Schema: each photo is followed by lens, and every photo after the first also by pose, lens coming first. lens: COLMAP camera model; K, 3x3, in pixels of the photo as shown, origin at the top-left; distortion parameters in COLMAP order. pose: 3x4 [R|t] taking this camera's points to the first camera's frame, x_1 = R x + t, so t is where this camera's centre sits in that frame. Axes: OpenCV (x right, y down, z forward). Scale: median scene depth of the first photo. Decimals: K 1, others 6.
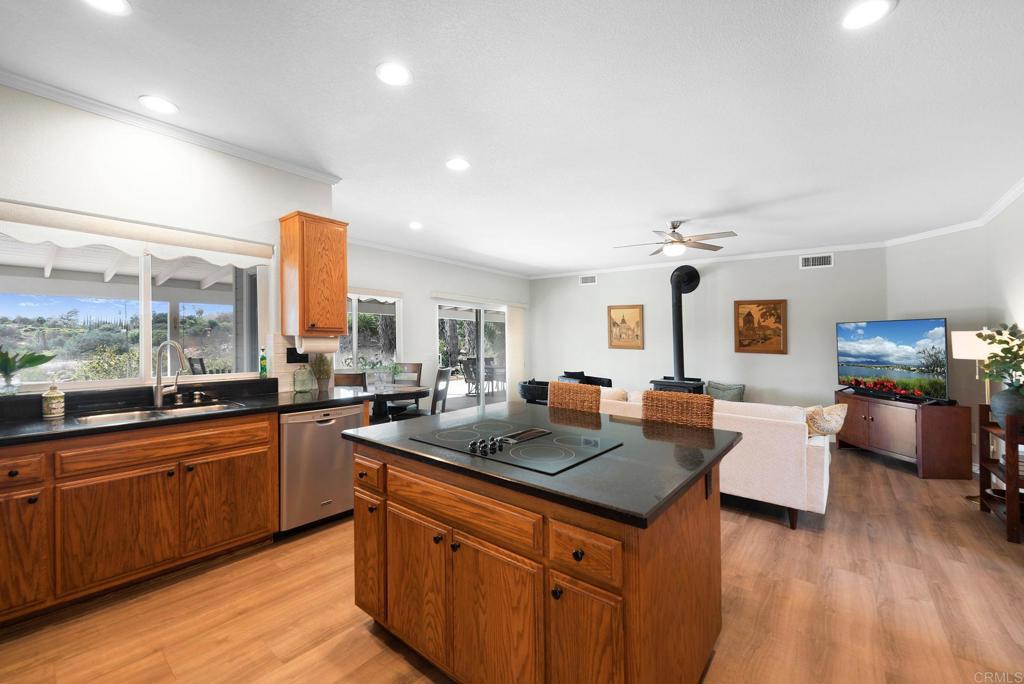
lens RADIAL K [[416.7, 0, 517.4], [0, 416.7, 326.3], [0, 0, 1]] dist [0.005730, -0.002250]
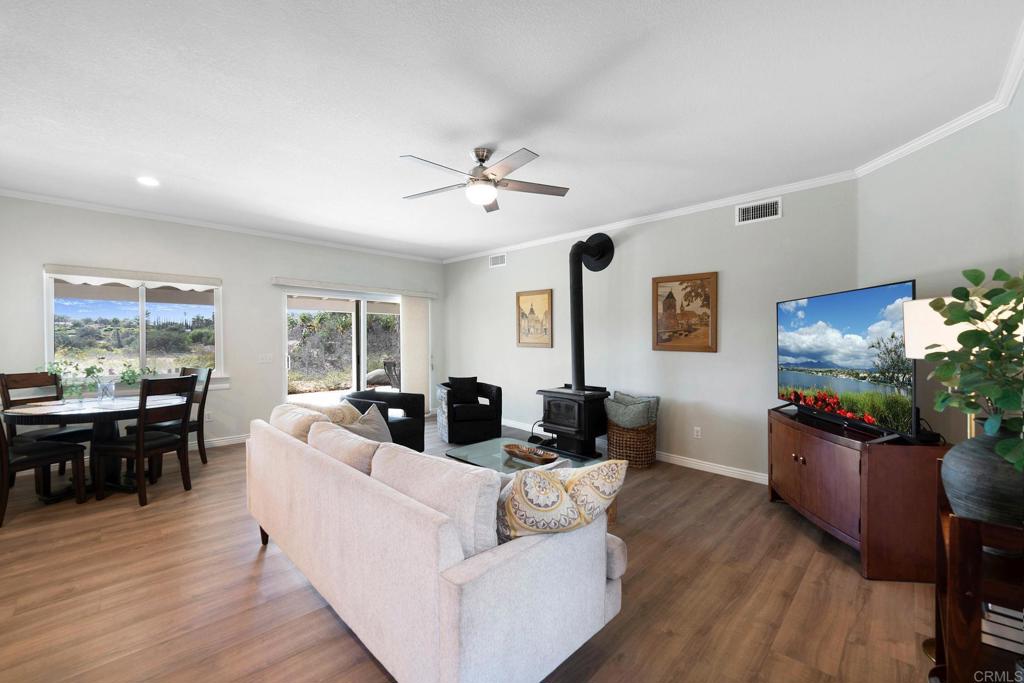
lens RADIAL K [[416.7, 0, 513.2], [0, 416.7, 343.8], [0, 0, 1]] dist [0.005730, -0.002250]
pose [[0.991408, -0.007524, -0.130586, 0.399796], [0.012894, 0.999103, 0.040328, 0.021189], [0.130165, -0.041665, 0.990616, 0.271677]]
